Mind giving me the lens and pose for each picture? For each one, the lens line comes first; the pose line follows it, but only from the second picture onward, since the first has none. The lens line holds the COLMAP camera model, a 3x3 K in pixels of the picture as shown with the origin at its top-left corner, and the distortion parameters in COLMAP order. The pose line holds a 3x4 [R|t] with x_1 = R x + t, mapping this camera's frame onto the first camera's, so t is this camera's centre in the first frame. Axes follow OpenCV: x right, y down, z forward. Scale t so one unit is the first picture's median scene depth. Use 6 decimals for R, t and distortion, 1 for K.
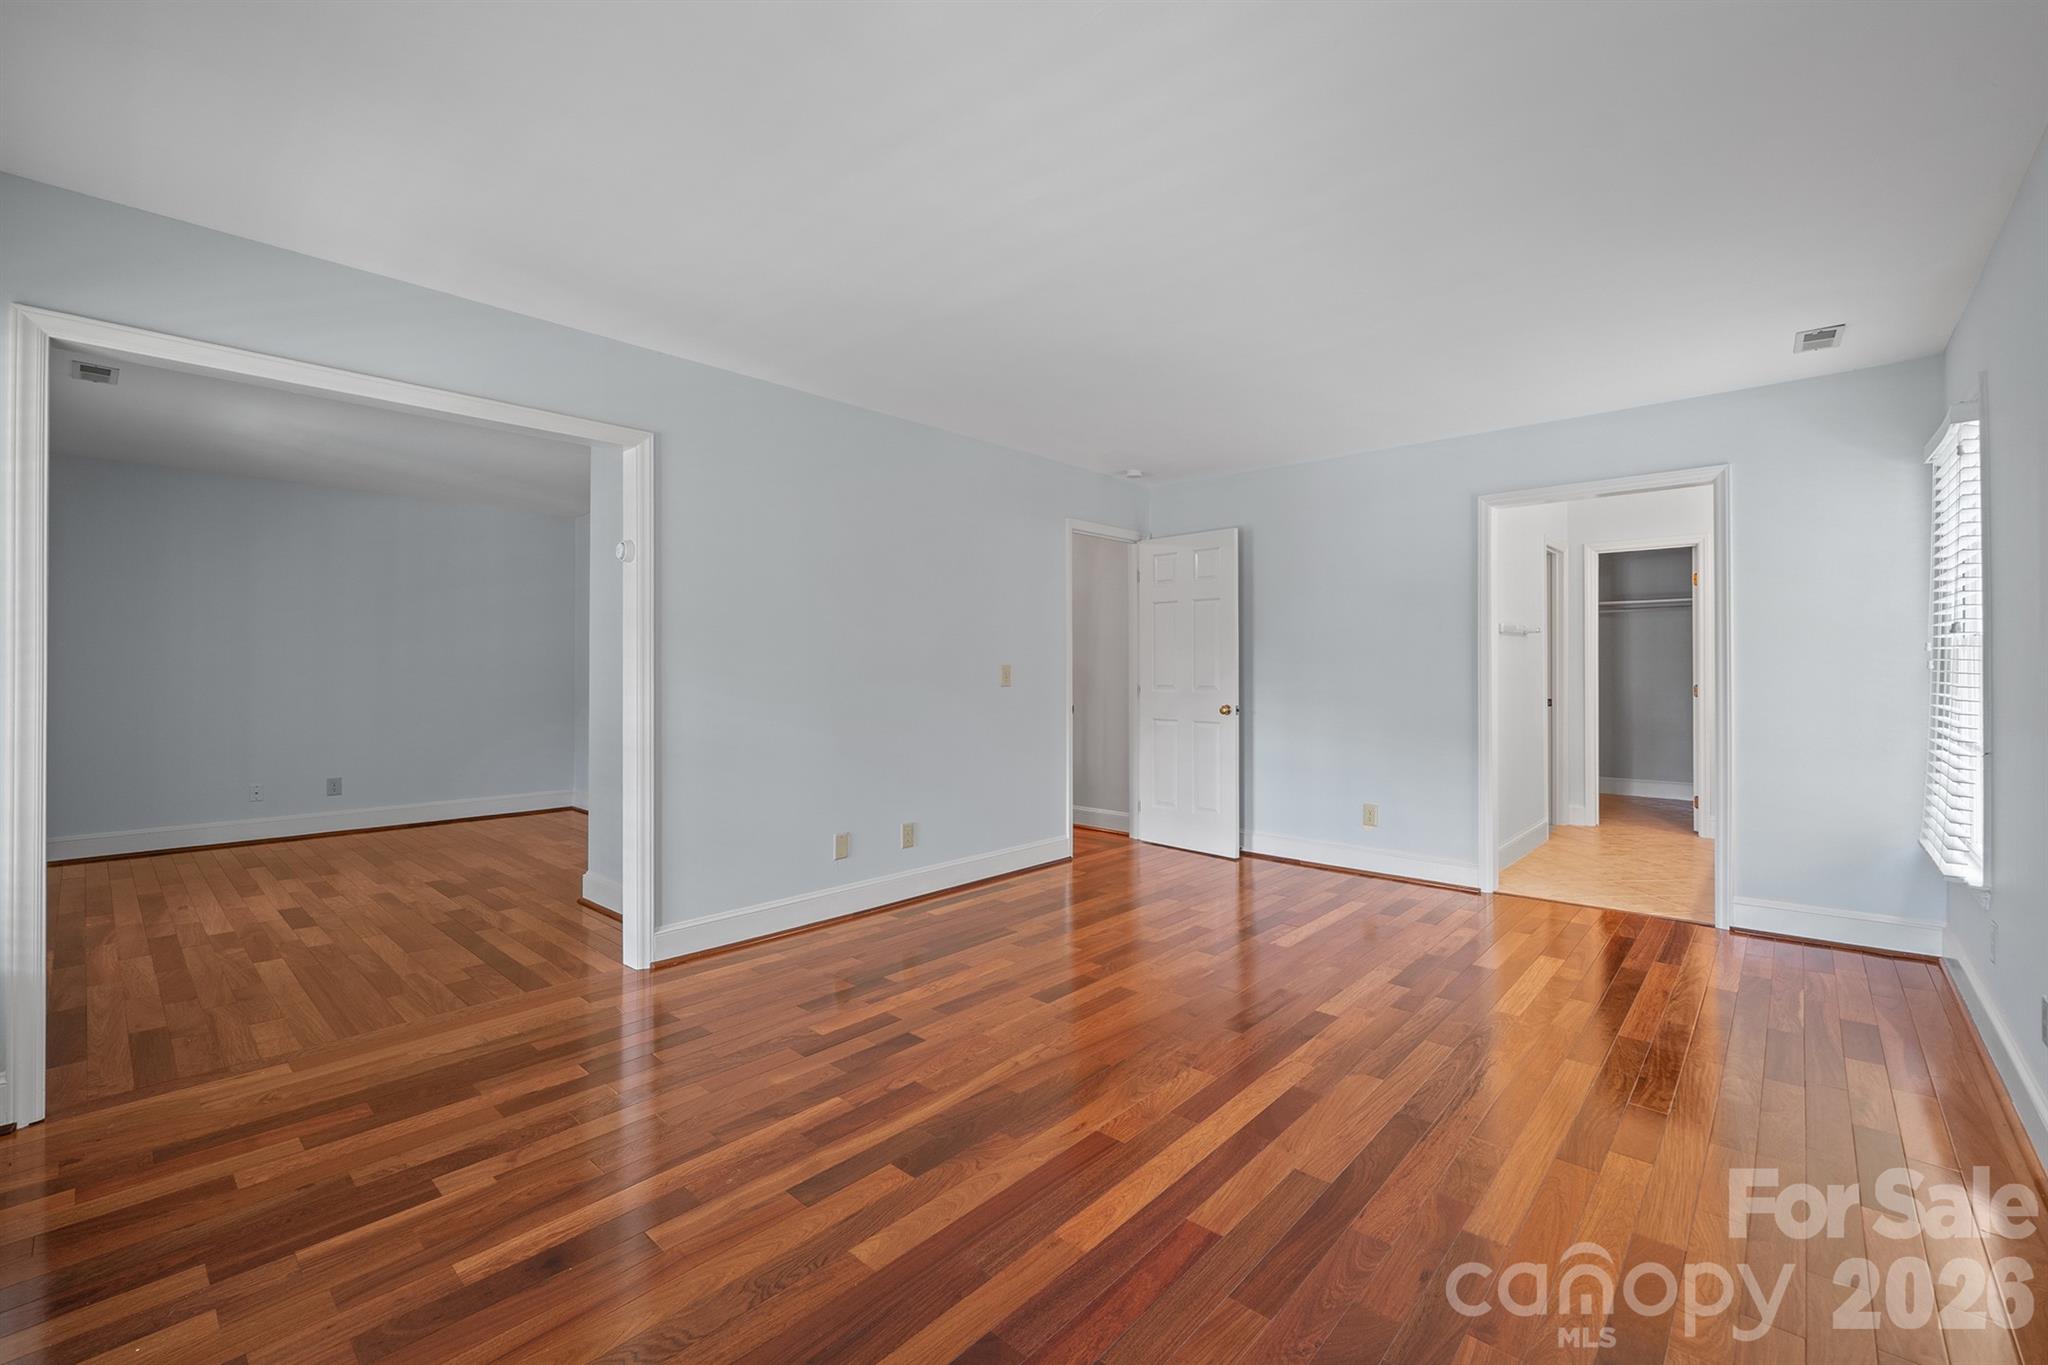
lens RADIAL K [[870.4, 0, 1017.3], [0, 870.4, 663.9], [0, 0, 1]] dist [-0.004063, 0.000170]
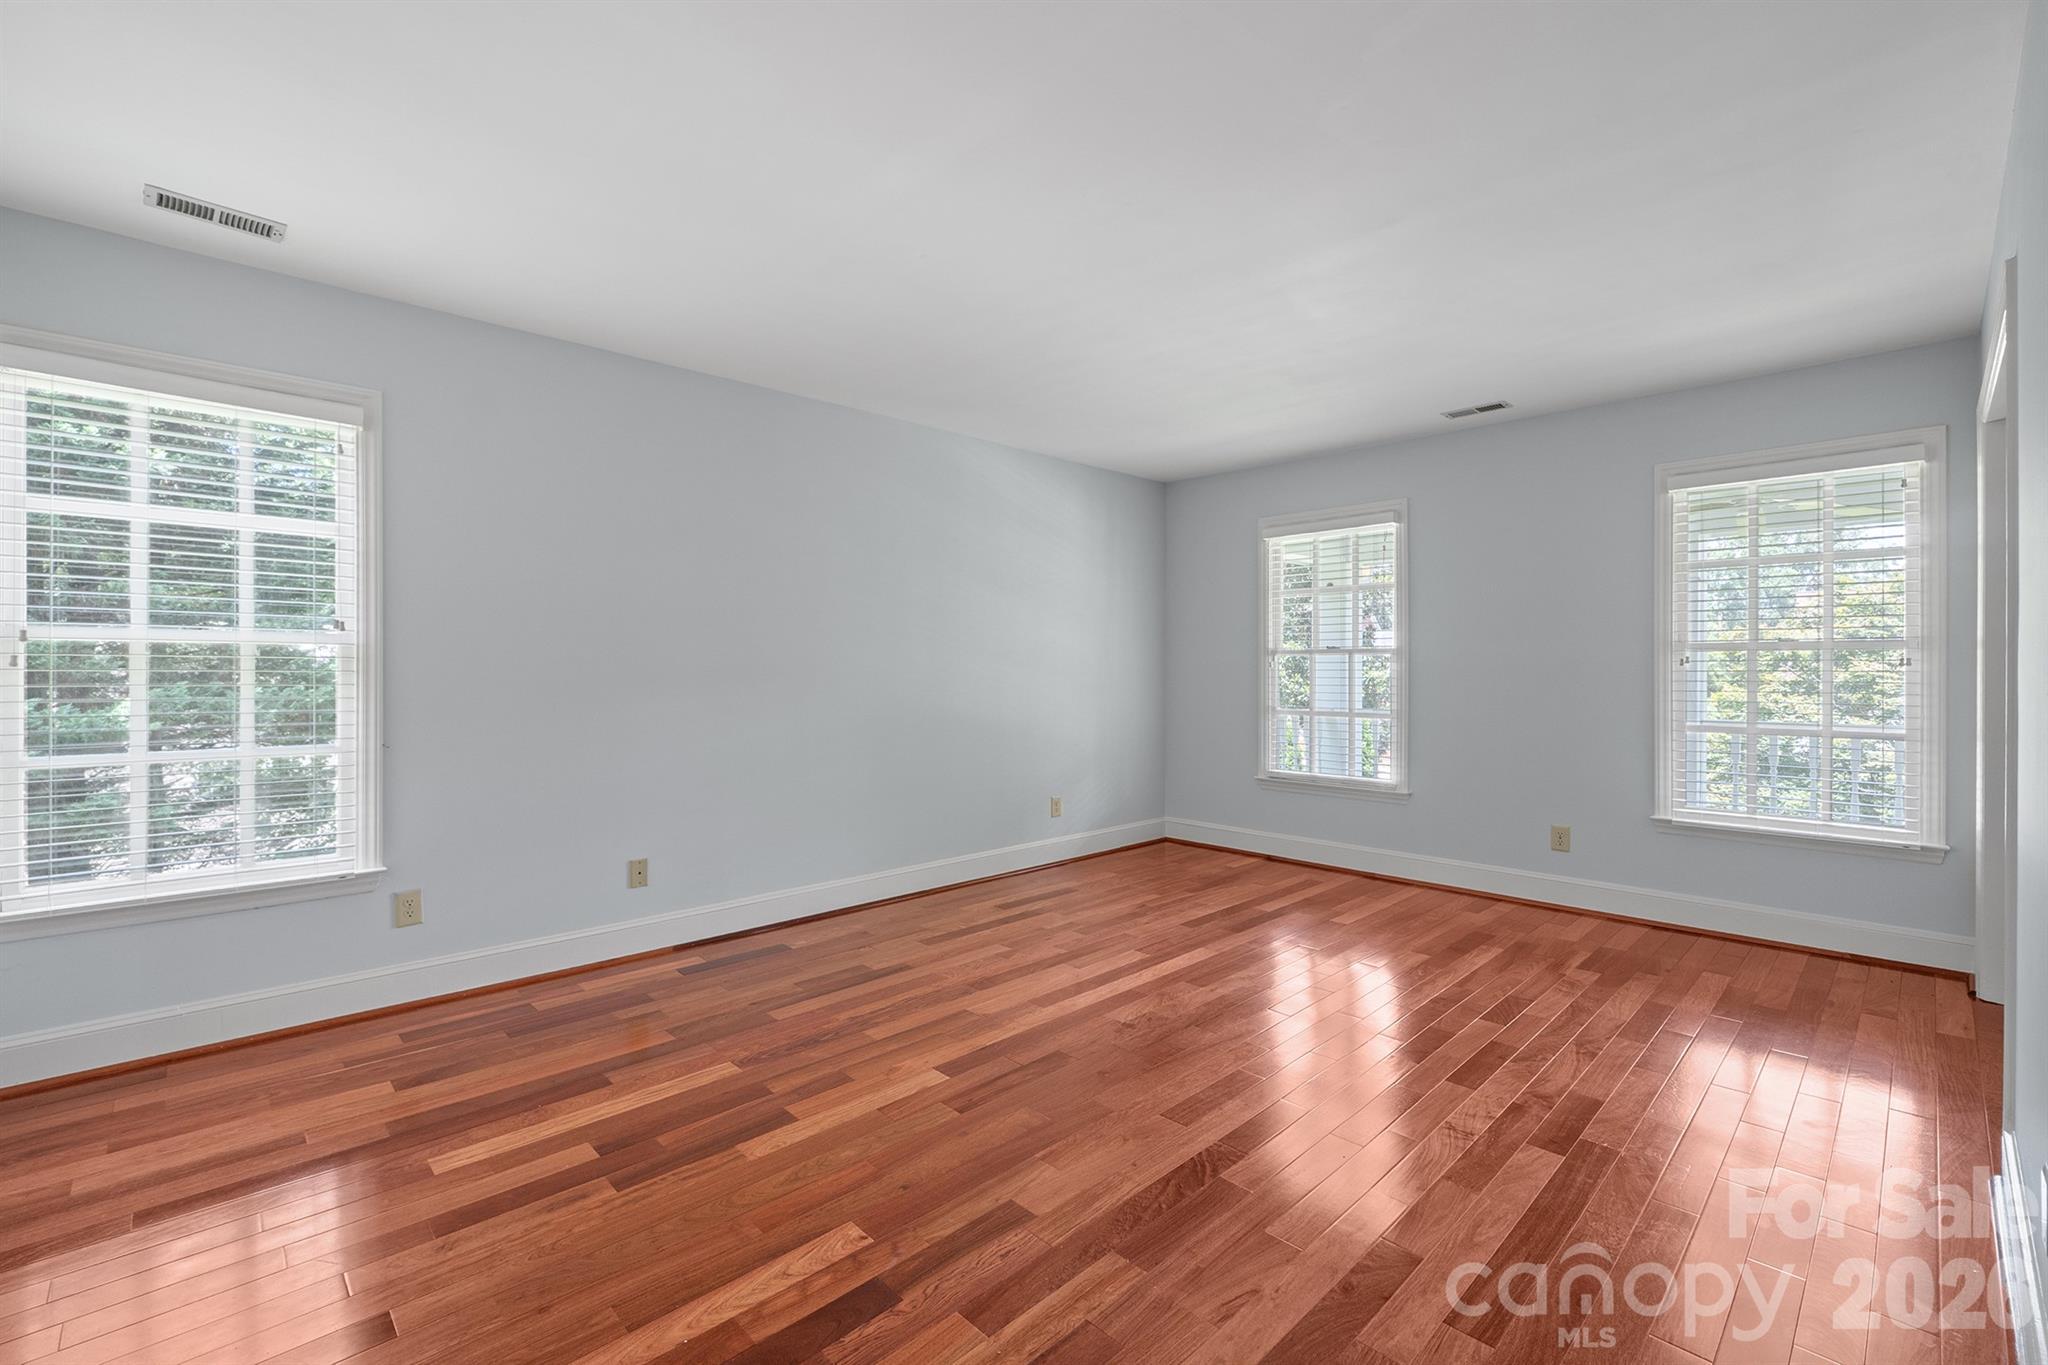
lens RADIAL K [[870.4, 0, 1014.9], [0, 870.4, 672.8], [0, 0, 1]] dist [-0.004063, 0.000170]
pose [[-0.997460, -0.000837, 0.071222, 0.179082], [-0.000602, 0.999994, 0.003324, 0.006173], [-0.071224, 0.003272, -0.997455, 1.470333]]
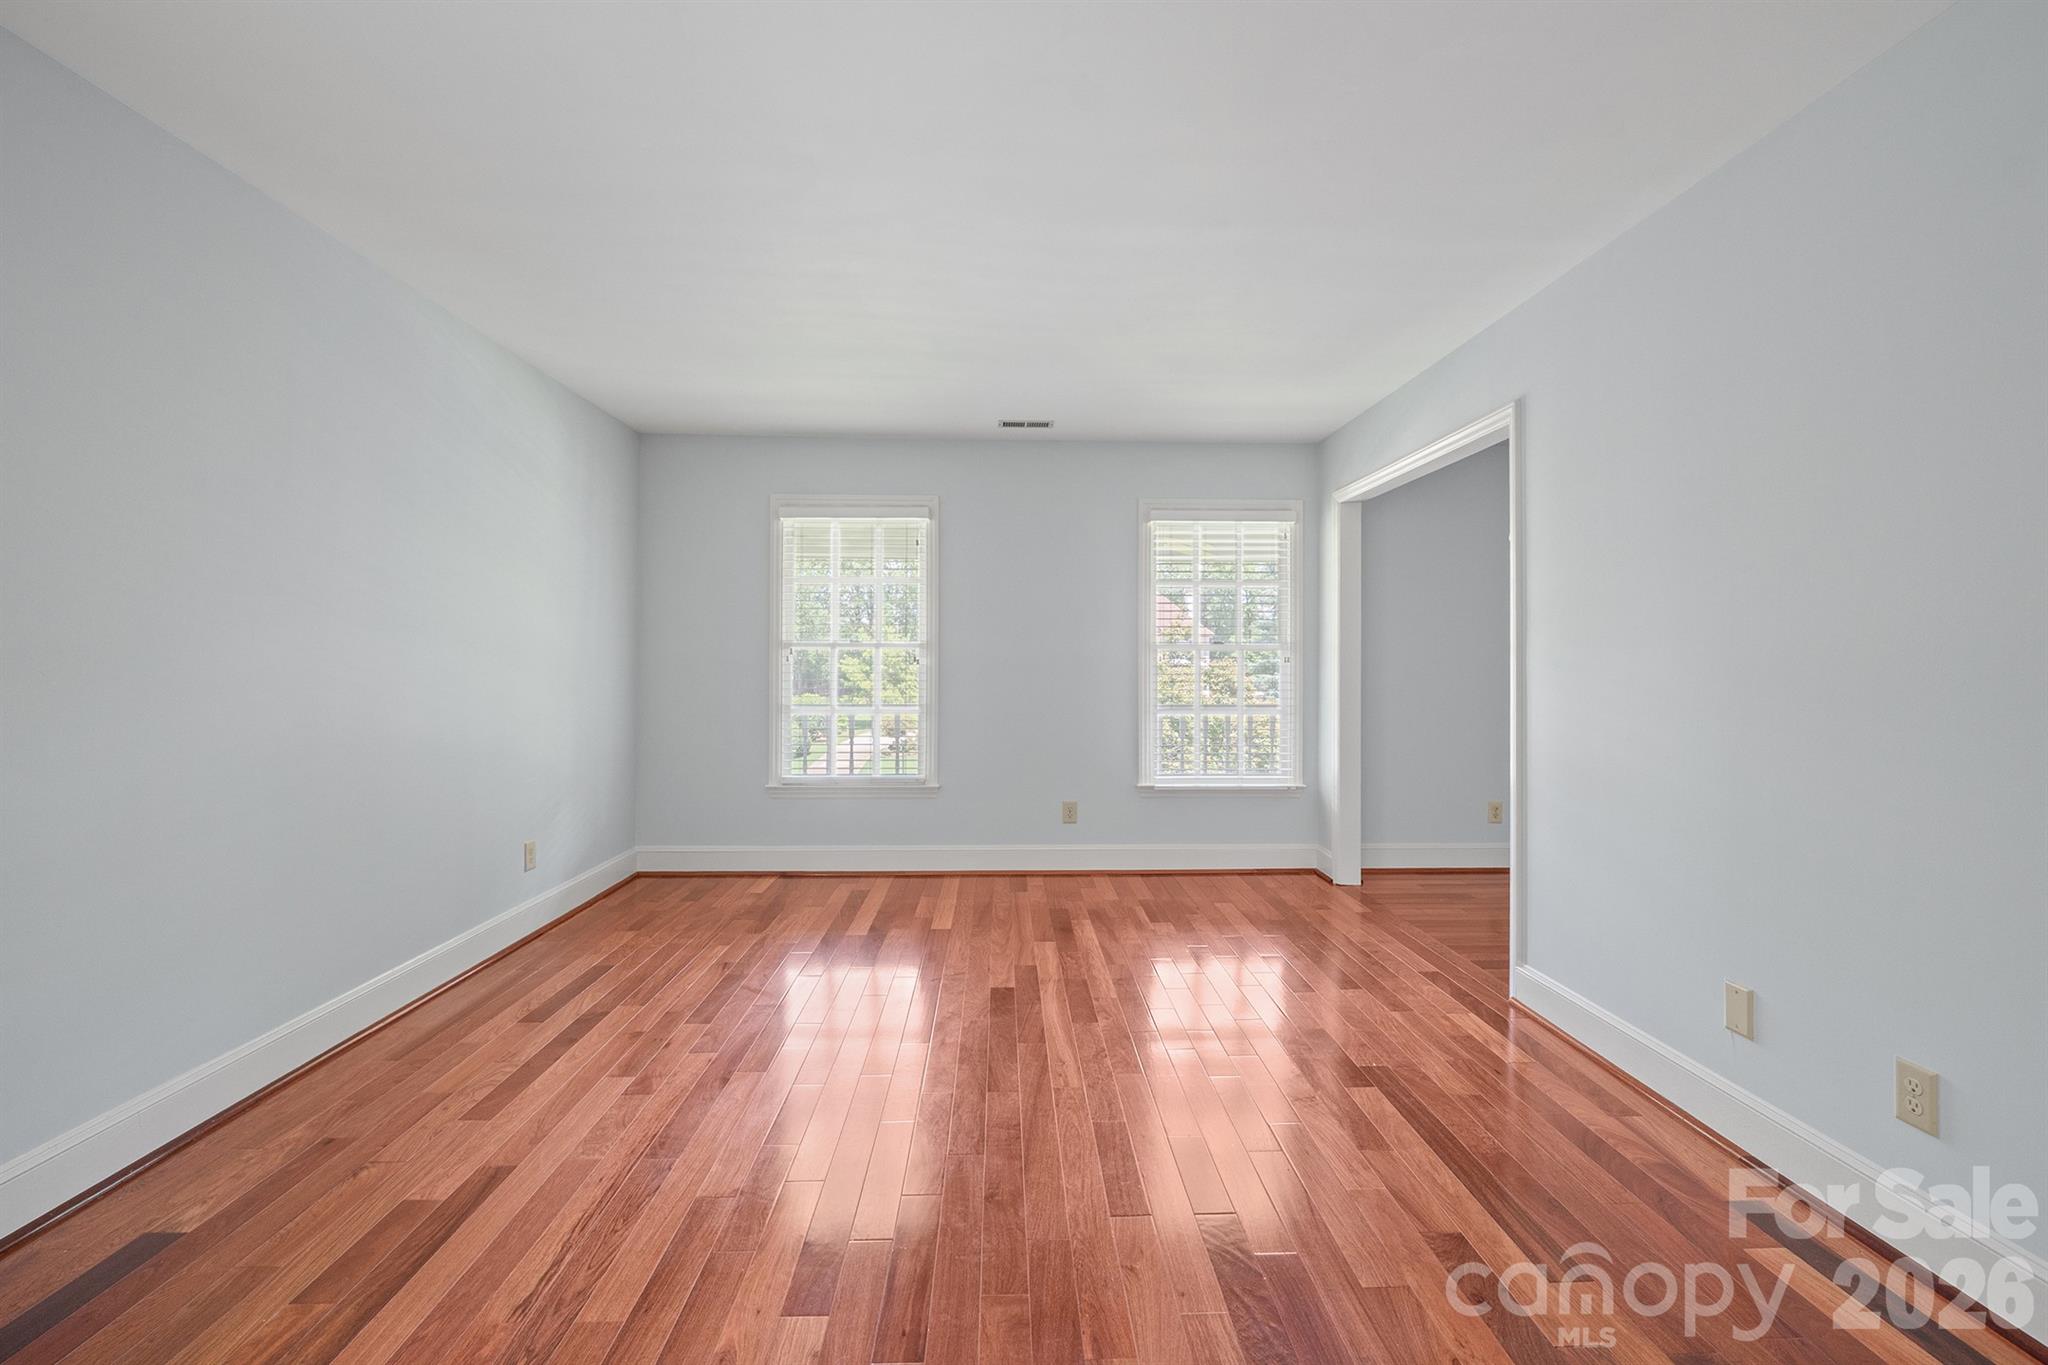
lens RADIAL K [[870.4, 0, 1027.1], [0, 870.4, 646.0], [0, 0, 1]] dist [-0.004063, 0.000170]
pose [[-0.718253, -0.017595, -0.695560, 0.504395], [-0.002367, 0.999736, -0.022845, 0.007582], [0.695778, -0.014763, -0.718105, 1.177984]]
